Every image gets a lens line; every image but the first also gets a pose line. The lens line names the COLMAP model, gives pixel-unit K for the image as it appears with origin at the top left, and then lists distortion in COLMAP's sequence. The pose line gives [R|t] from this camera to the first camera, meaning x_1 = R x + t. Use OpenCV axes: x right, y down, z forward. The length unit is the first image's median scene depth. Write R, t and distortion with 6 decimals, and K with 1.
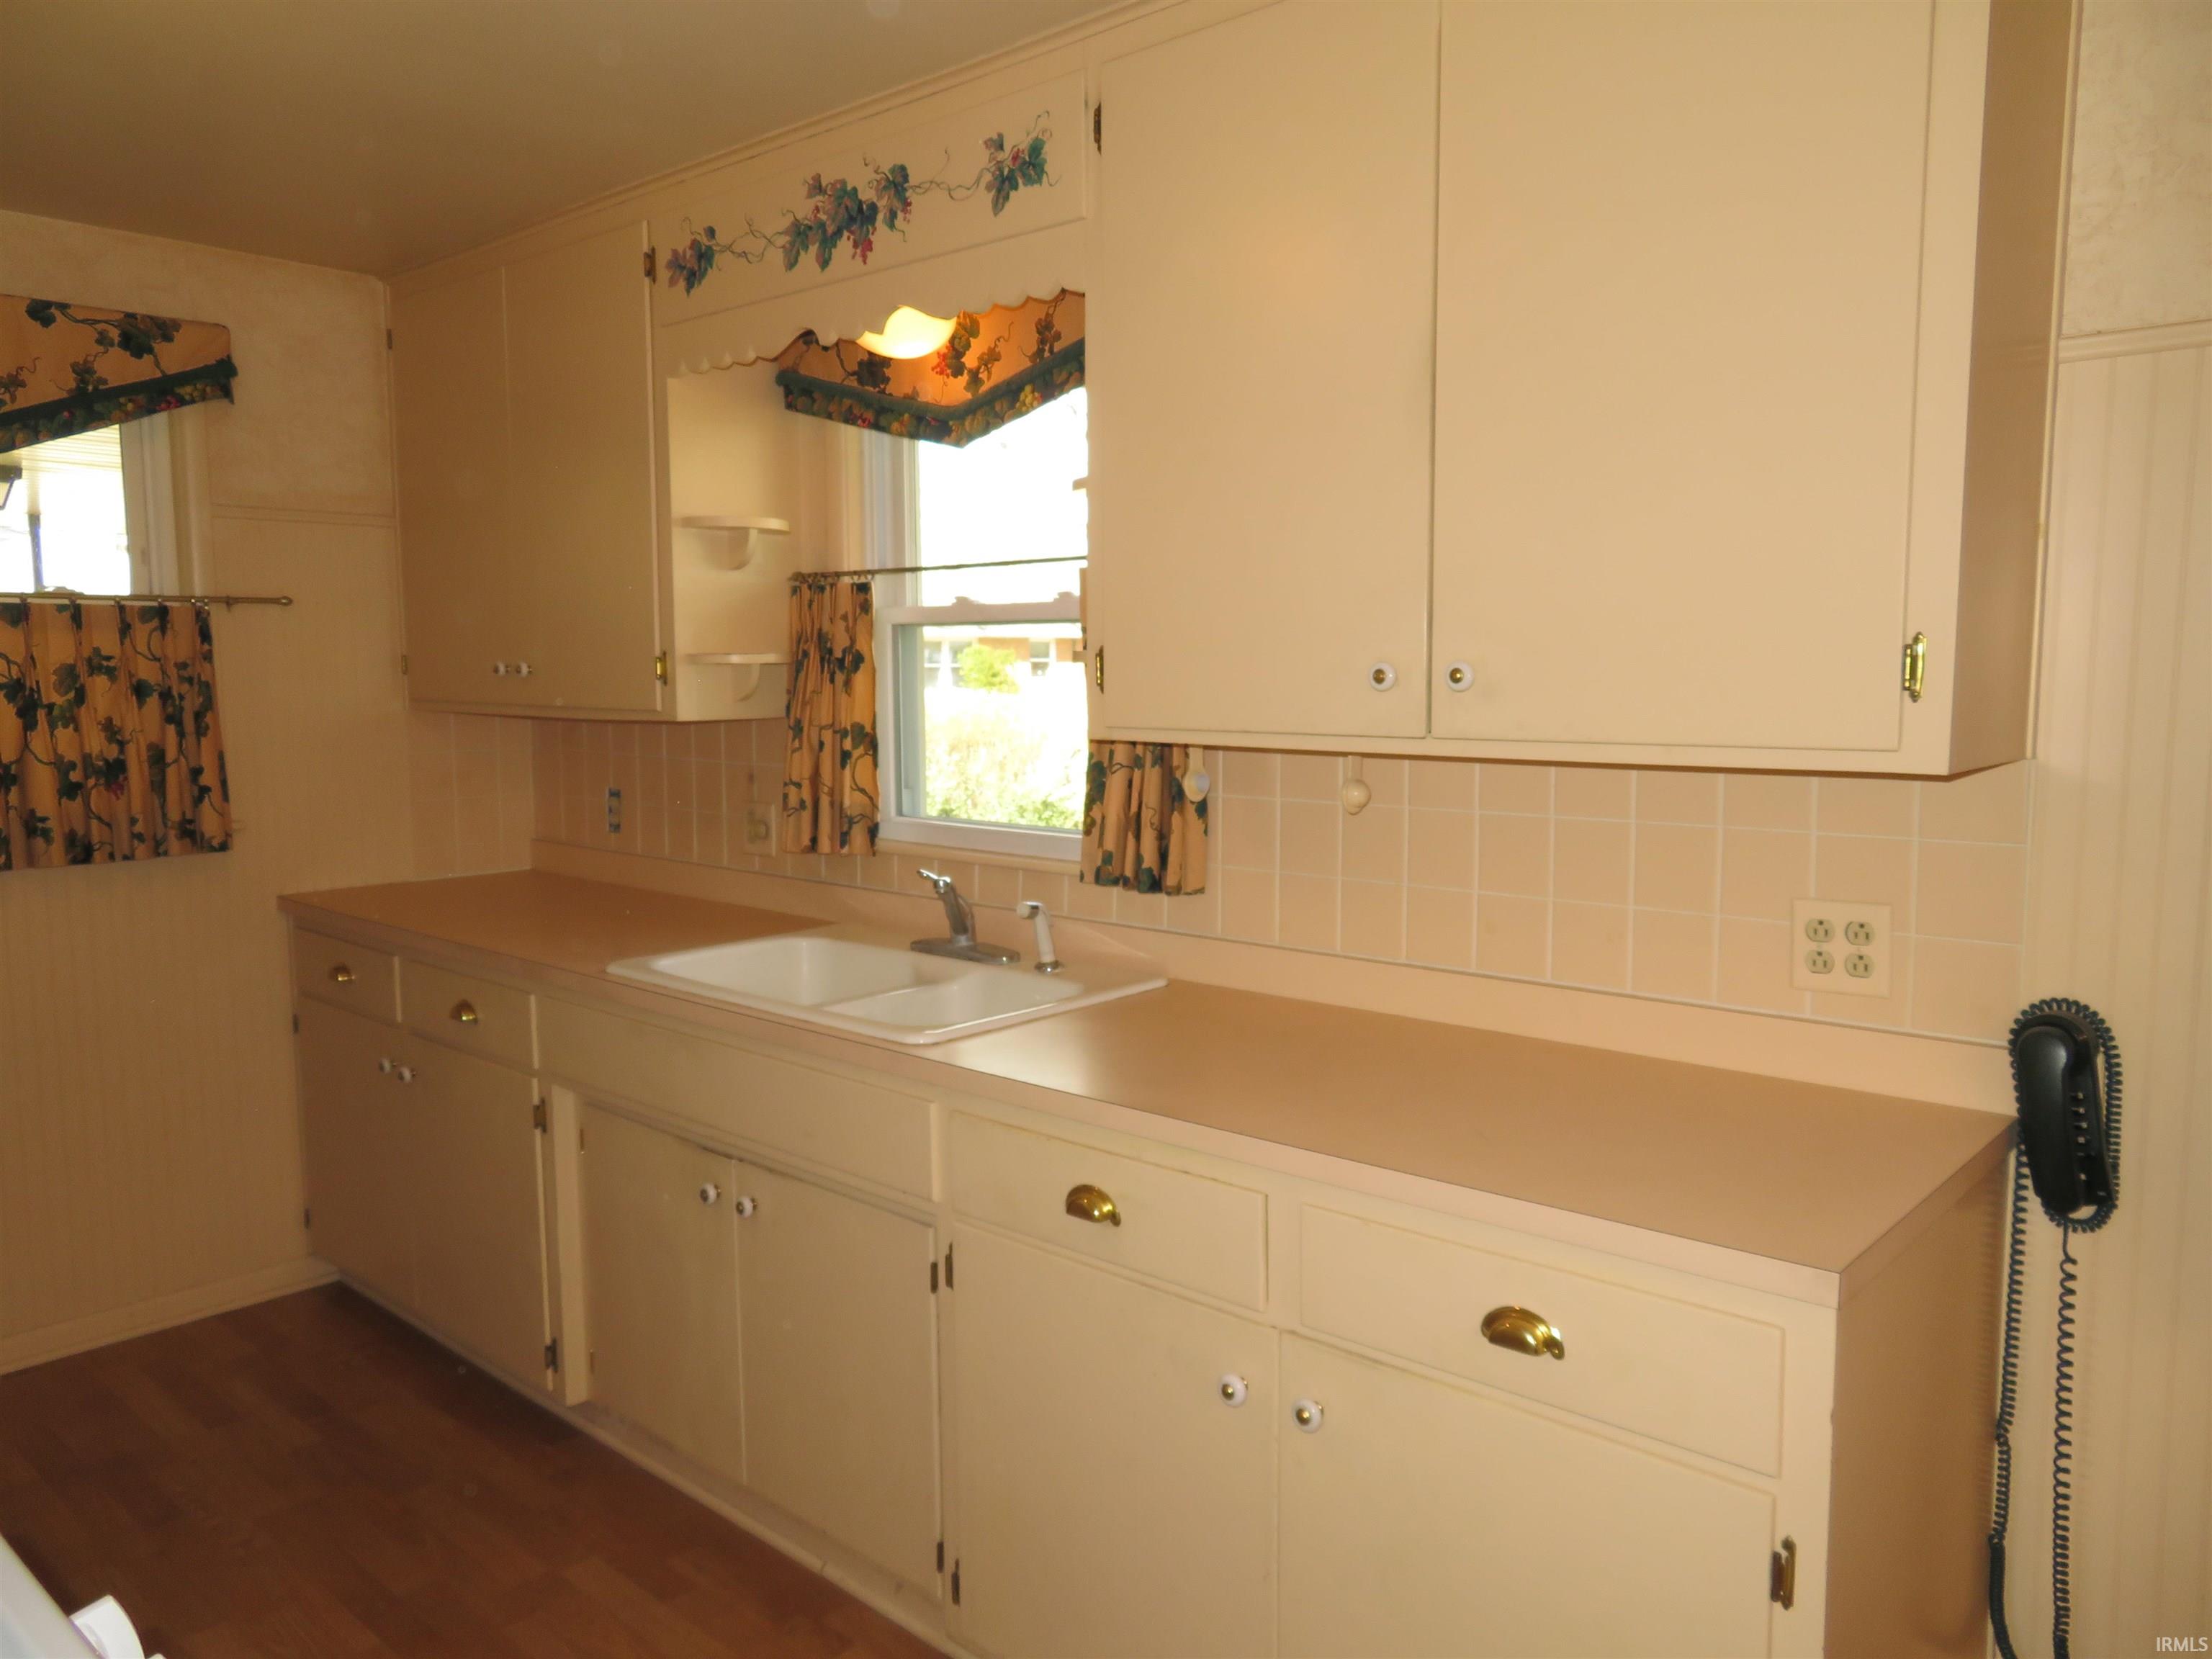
lens RADIAL K [[1601.6, 0, 1093.9], [0, 1601.6, 826.6], [0, 0, 1]] dist [-0.000951, 0.006337]
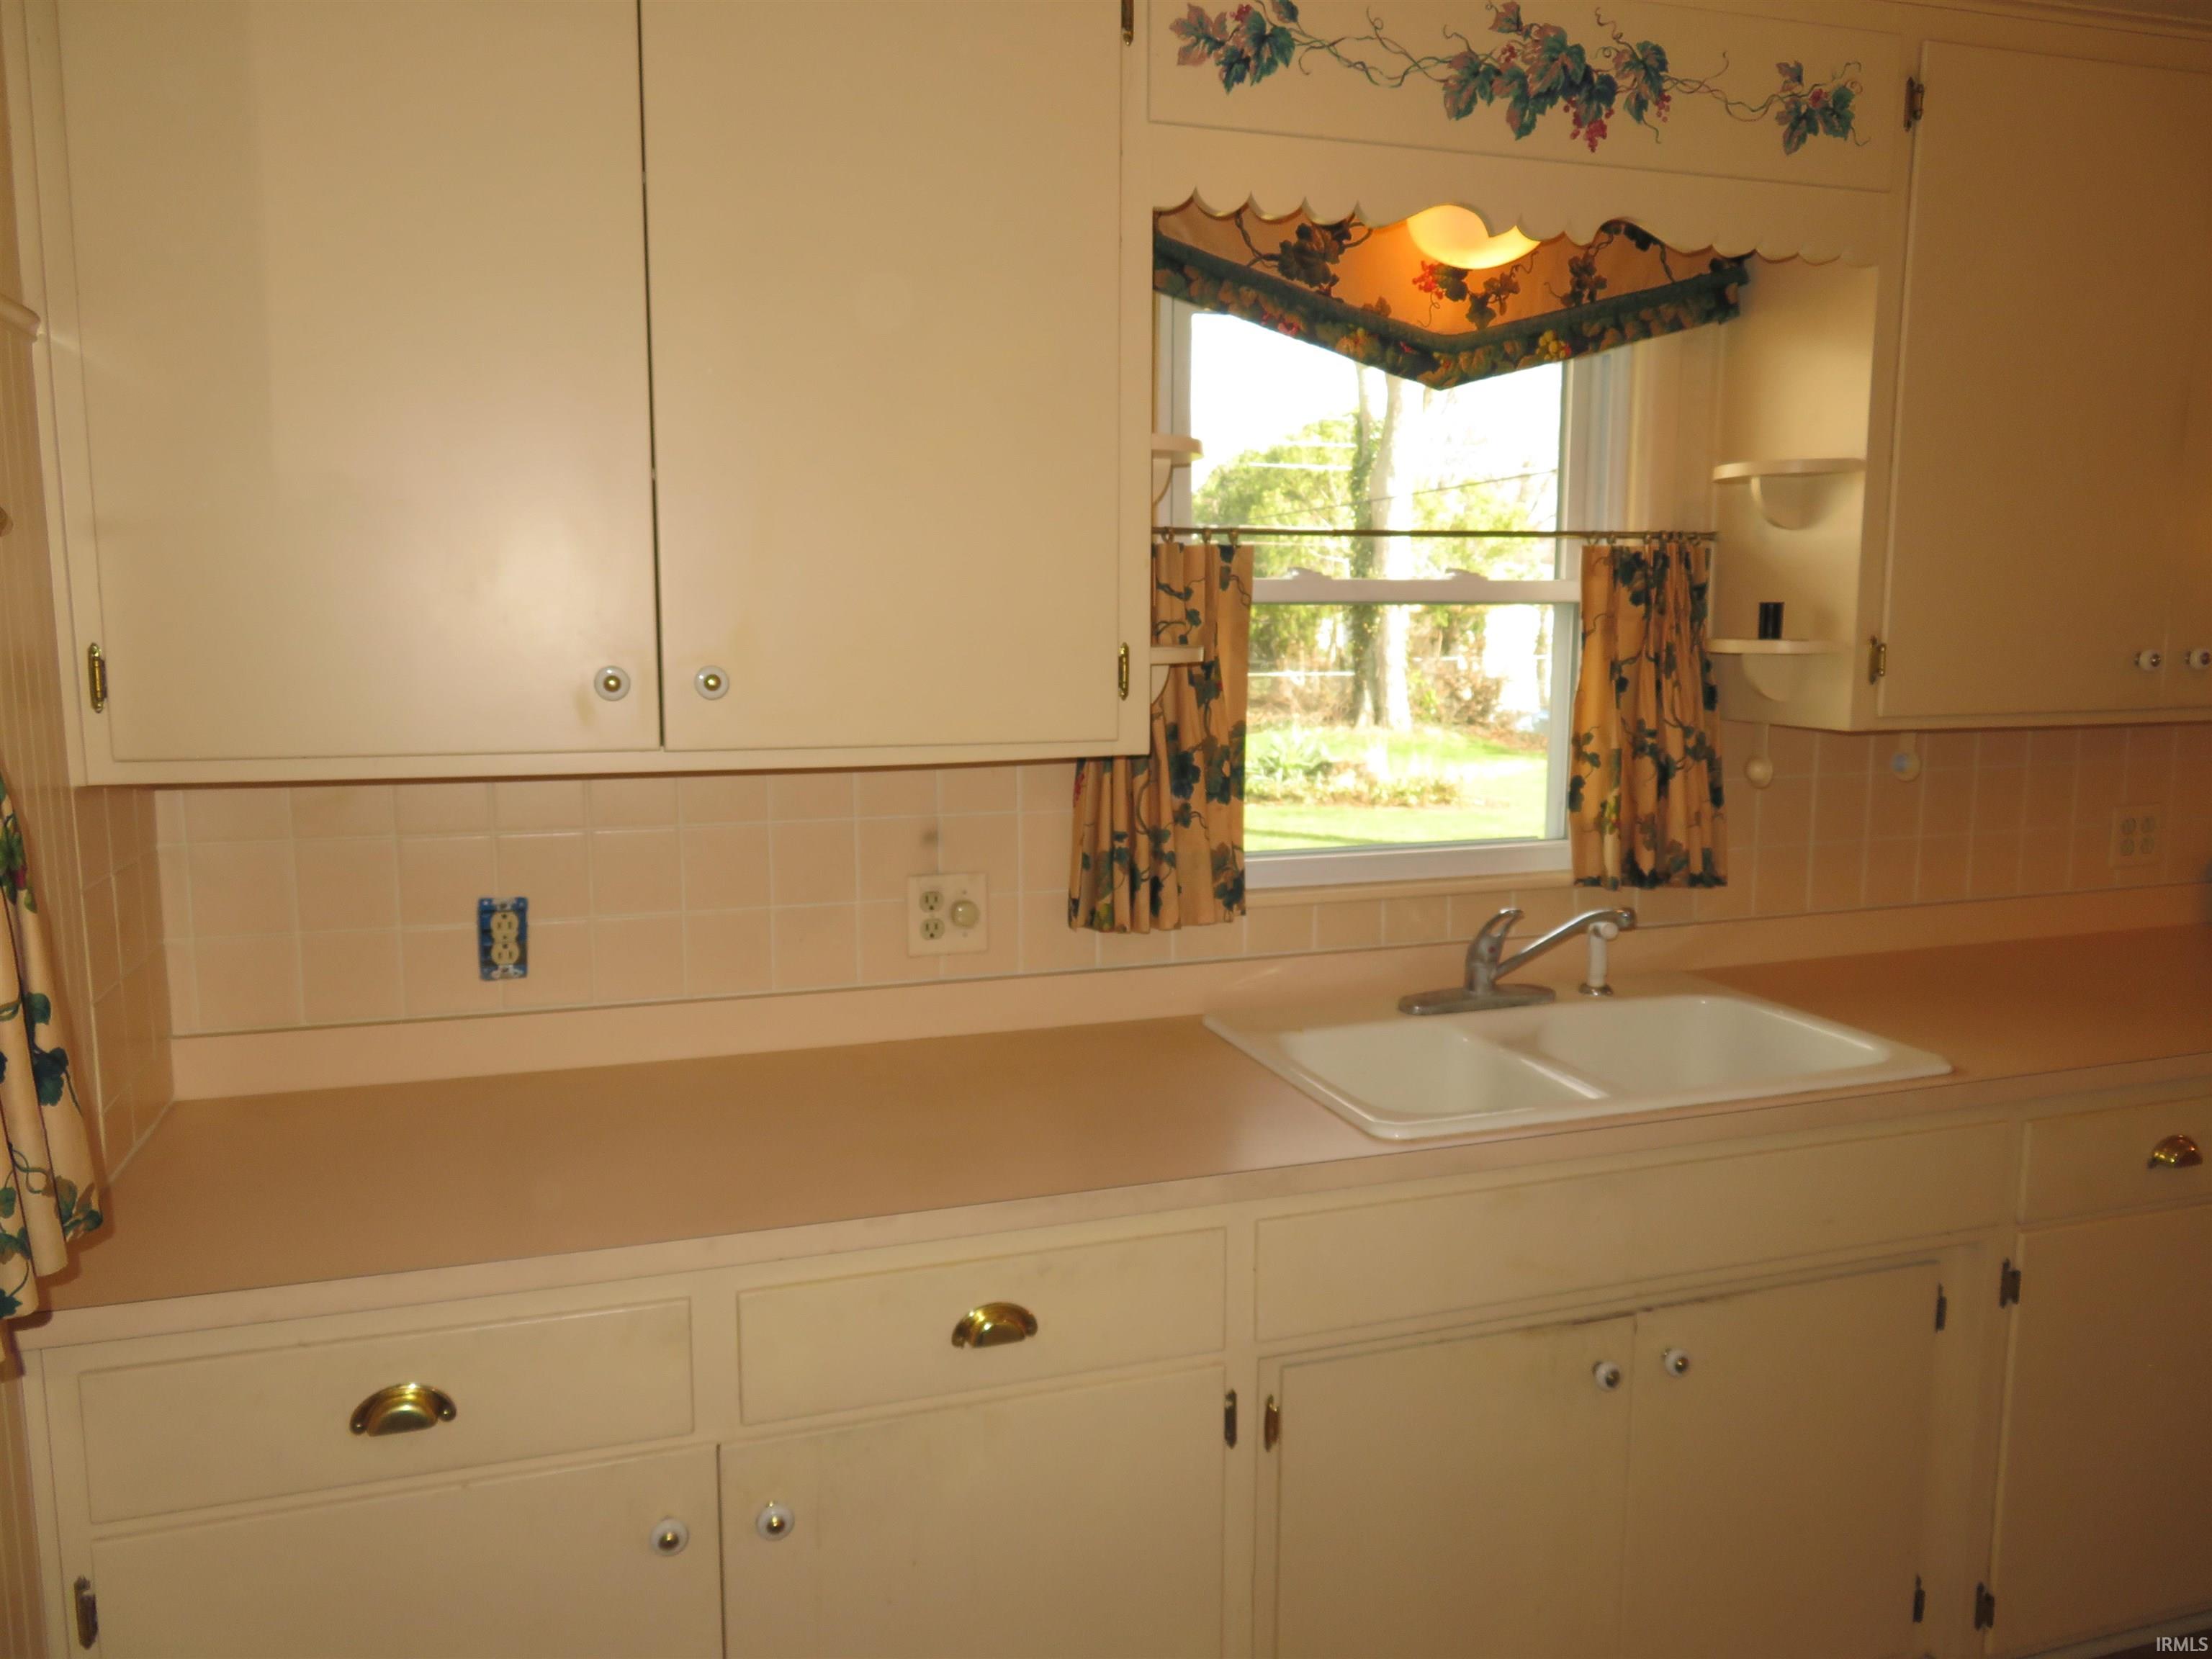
lens RADIAL K [[1607.4, 0, 1094.3], [0, 1607.4, 822.0], [0, 0, 1]] dist [0.006748, 0.009450]
pose [[0.484987, -0.113571, 0.867115, -0.961038], [0.090973, 0.992704, 0.079137, -0.106344], [-0.869776, 0.040504, 0.491781, 0.816155]]
